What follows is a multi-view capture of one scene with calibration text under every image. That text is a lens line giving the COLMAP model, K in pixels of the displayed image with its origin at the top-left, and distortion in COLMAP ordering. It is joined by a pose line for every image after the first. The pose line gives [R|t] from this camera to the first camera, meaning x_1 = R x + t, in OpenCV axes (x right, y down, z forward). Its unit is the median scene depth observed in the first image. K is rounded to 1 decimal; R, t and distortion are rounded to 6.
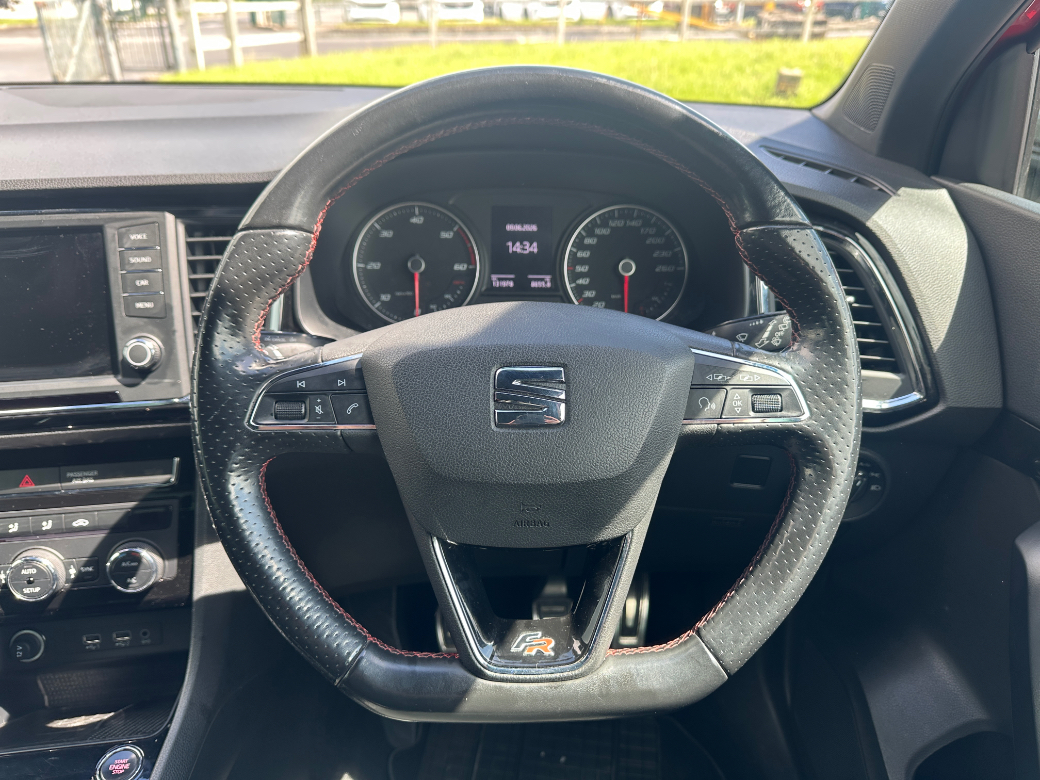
lens RADIAL K [[730.2, 0, 520.0], [0, 730.2, 390.0], [0, 0, 1]] dist [0.117751, -0.235241]
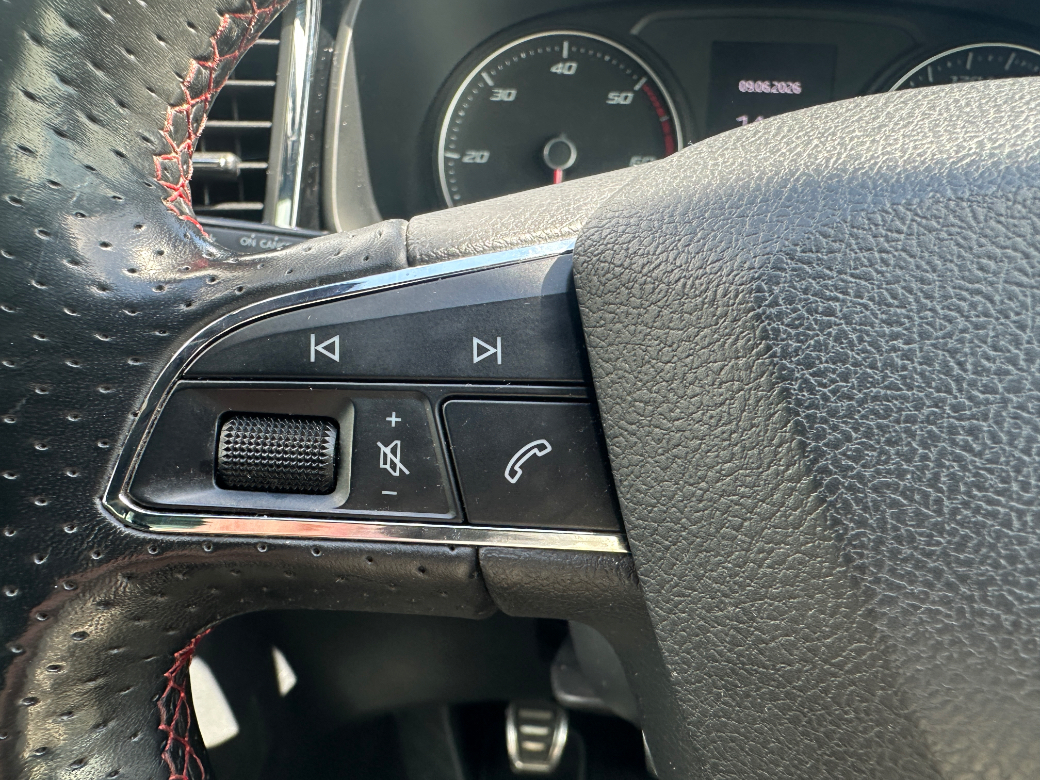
lens RADIAL K [[731.8, 0, 481.4], [0, 731.8, 443.7], [0, 0, 1]] dist [-0.004452, -0.005233]
pose [[0.994544, 0.055873, -0.088096, -0.168546], [-0.050857, 0.997010, 0.058181, 0.005131], [0.091083, -0.053383, 0.994411, 0.577021]]
